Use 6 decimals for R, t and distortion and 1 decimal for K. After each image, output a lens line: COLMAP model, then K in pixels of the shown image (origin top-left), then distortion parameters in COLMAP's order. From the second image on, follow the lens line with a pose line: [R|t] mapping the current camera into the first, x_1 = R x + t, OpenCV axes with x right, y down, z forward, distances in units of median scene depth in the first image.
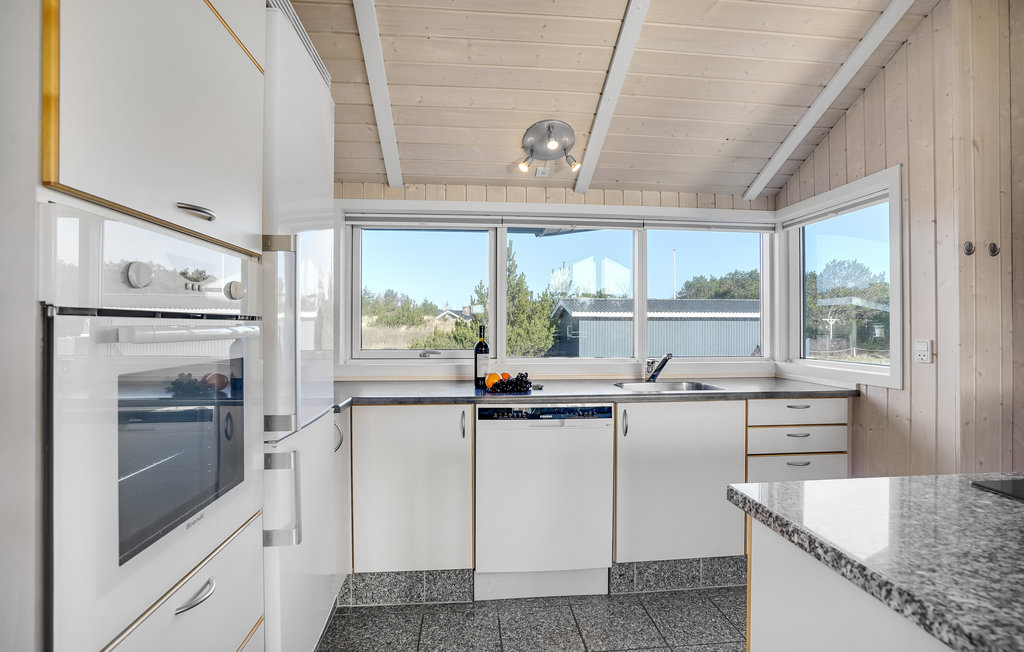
lens RADIAL K [[480.1, 0, 514.2], [0, 480.1, 325.7], [0, 0, 1]] dist [-0.042319, 0.009314]
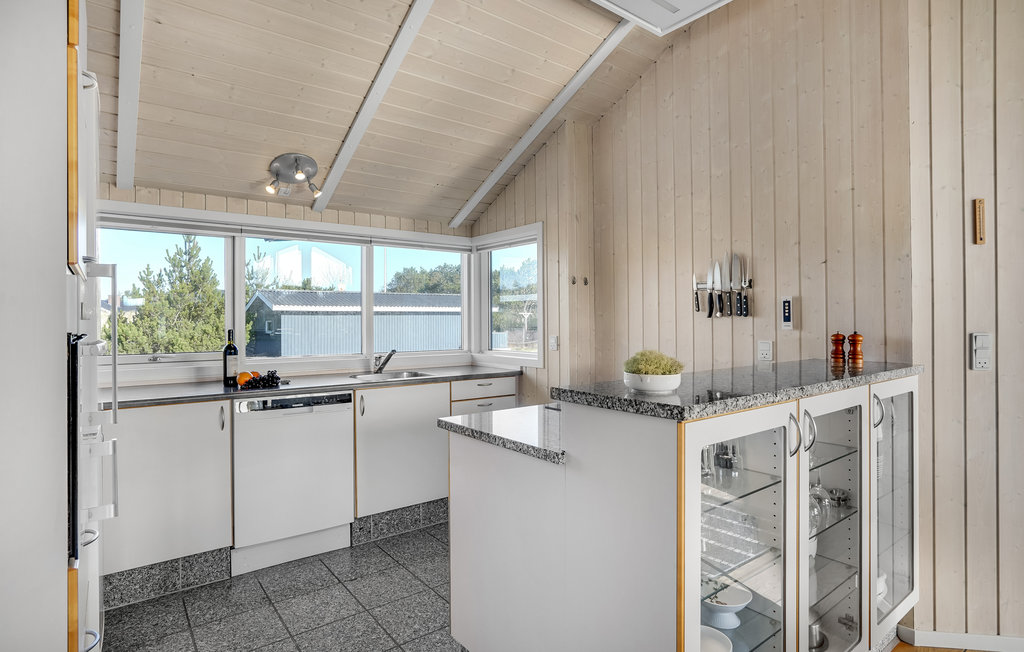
lens RADIAL K [[536.8, 0, 515.9], [0, 536.8, 320.0], [0, 0, 1]] dist [-0.042343, 0.001308]
pose [[0.843713, -0.005372, 0.536767, -0.171147], [0.004082, 0.999985, 0.003593, -0.025158], [-0.536779, -0.000841, 0.843723, -0.384683]]
